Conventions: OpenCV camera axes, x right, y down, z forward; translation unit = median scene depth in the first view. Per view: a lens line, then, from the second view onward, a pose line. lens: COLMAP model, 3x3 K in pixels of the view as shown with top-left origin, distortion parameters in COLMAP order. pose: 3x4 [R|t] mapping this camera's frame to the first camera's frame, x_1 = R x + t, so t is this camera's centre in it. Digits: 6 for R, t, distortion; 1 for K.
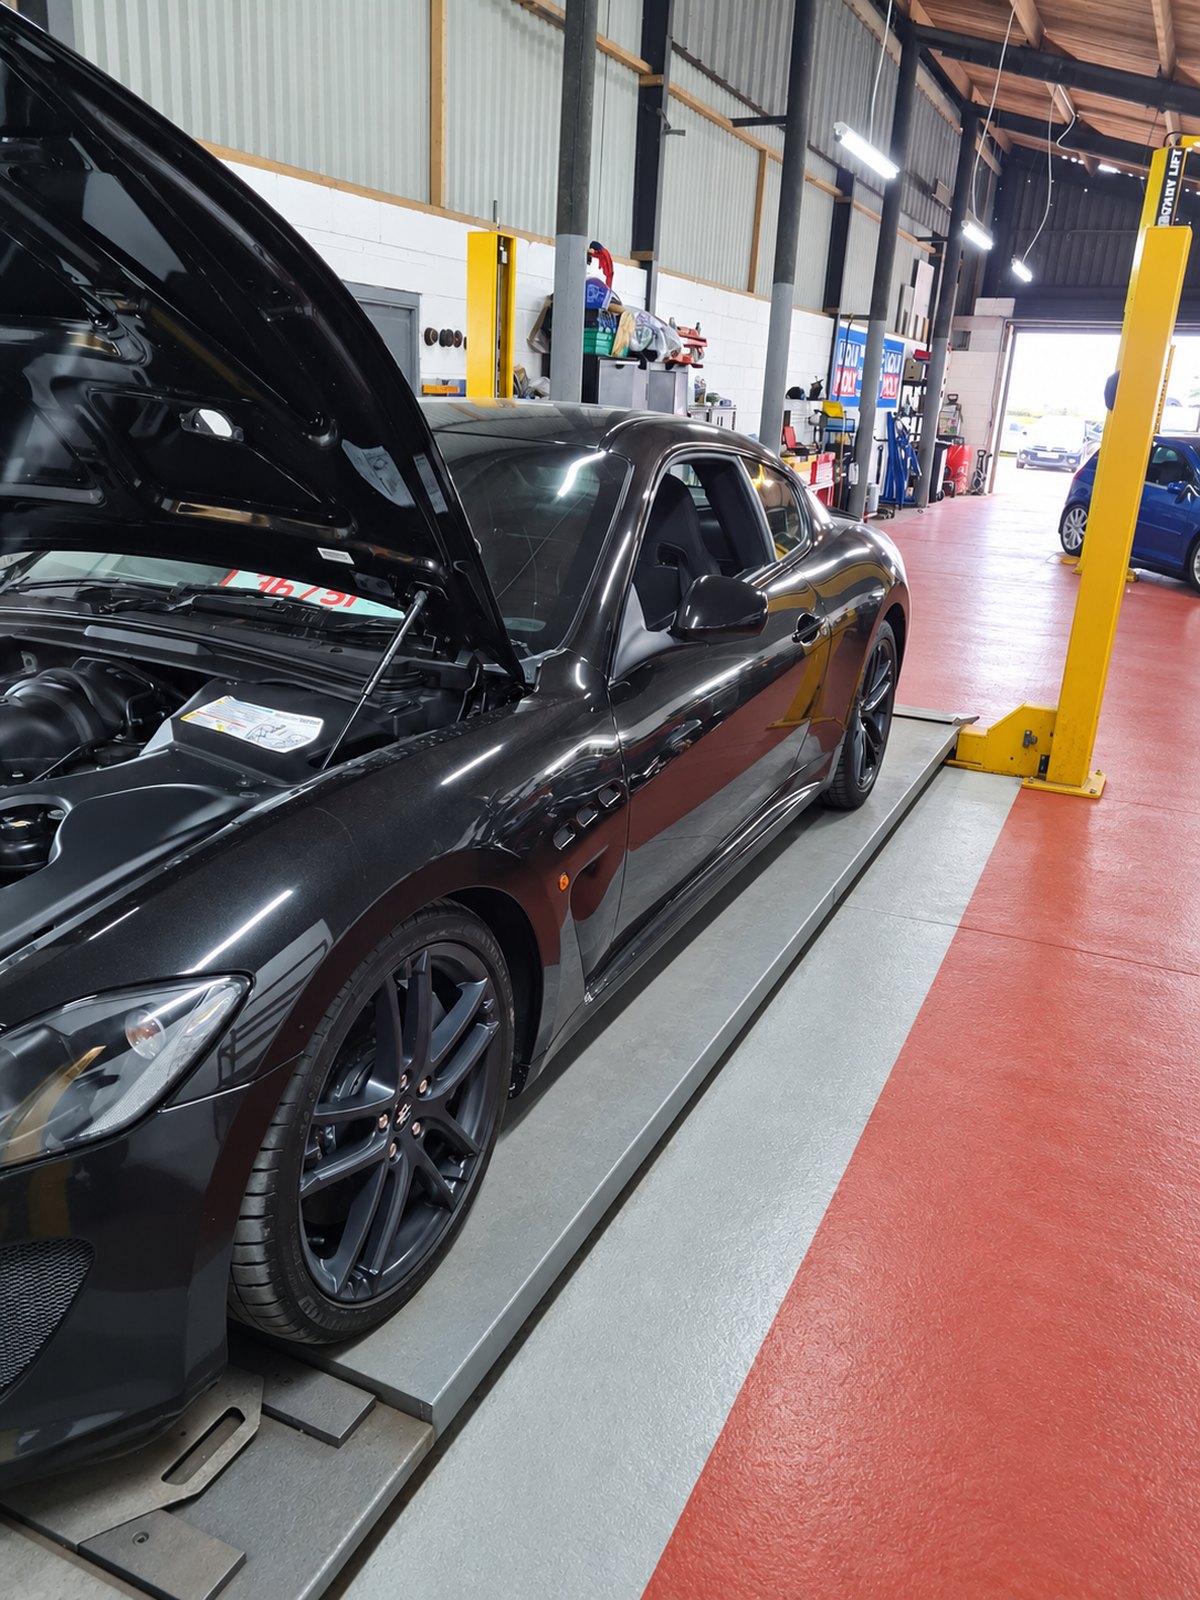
lens RADIAL K [[1225.4, 0, 597.5], [0, 1225.4, 799.3], [0, 0, 1]] dist [0.001586, 0.001558]
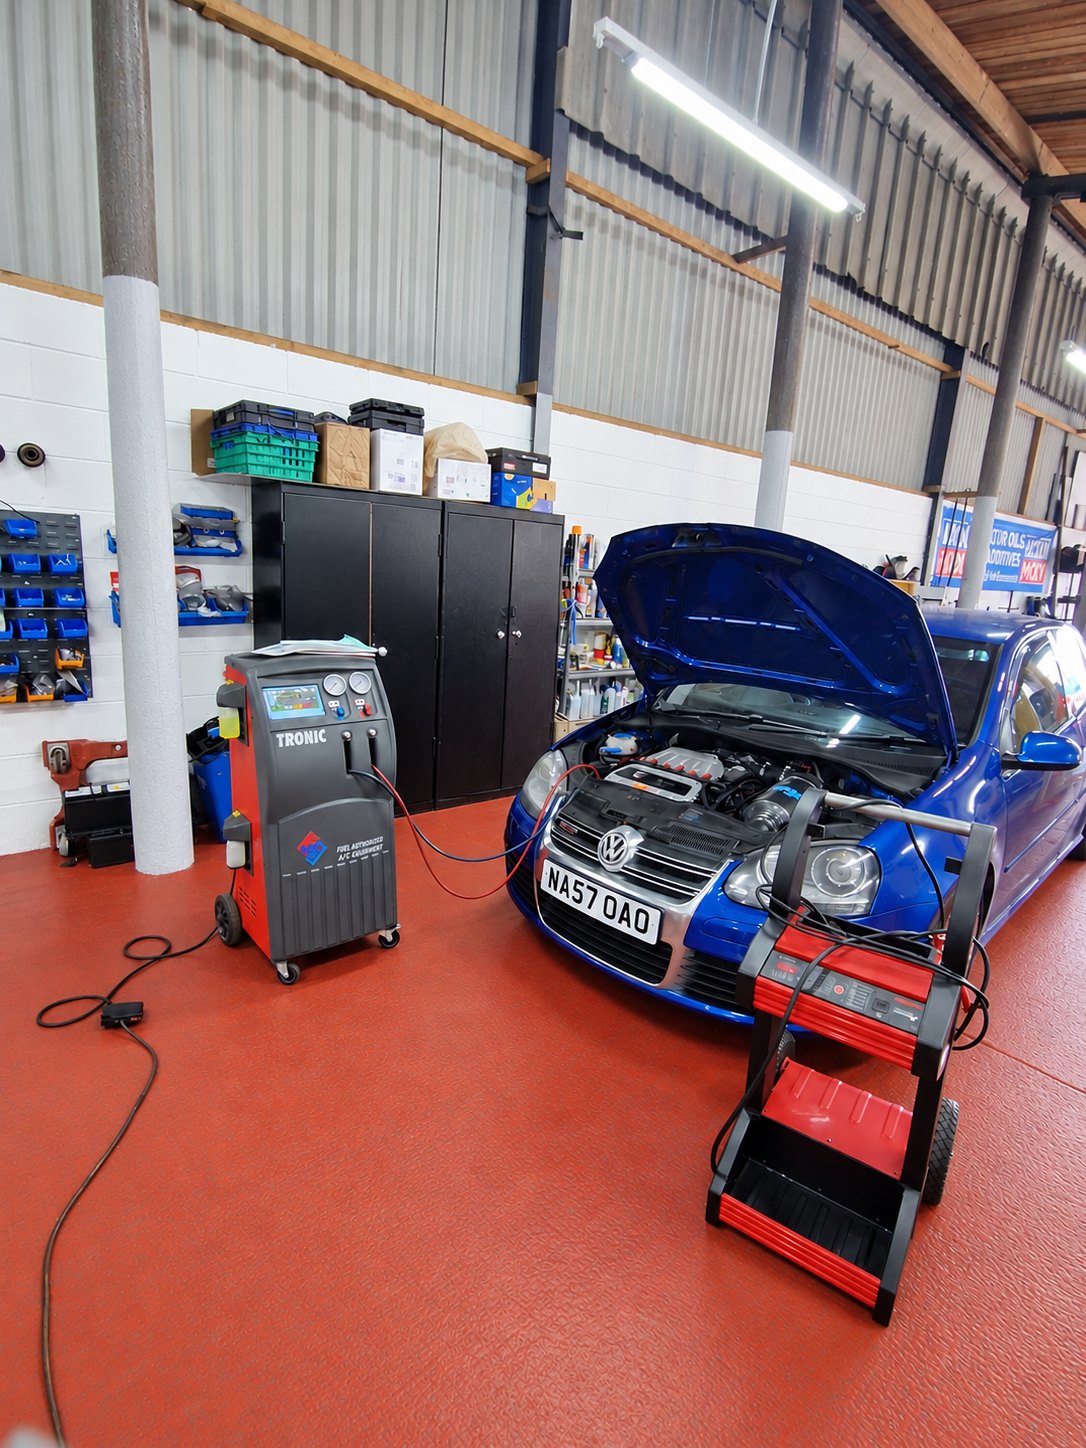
lens RADIAL K [[790.7, 0, 545.7], [0, 790.7, 722.3], [0, 0, 1]] dist [0.012735, -0.001325]
pose [[0.918591, 0.102953, -0.381565, 0.241380], [-0.153341, 0.982684, -0.104012, -0.158480], [0.364250, 0.154054, 0.918471, 0.503884]]
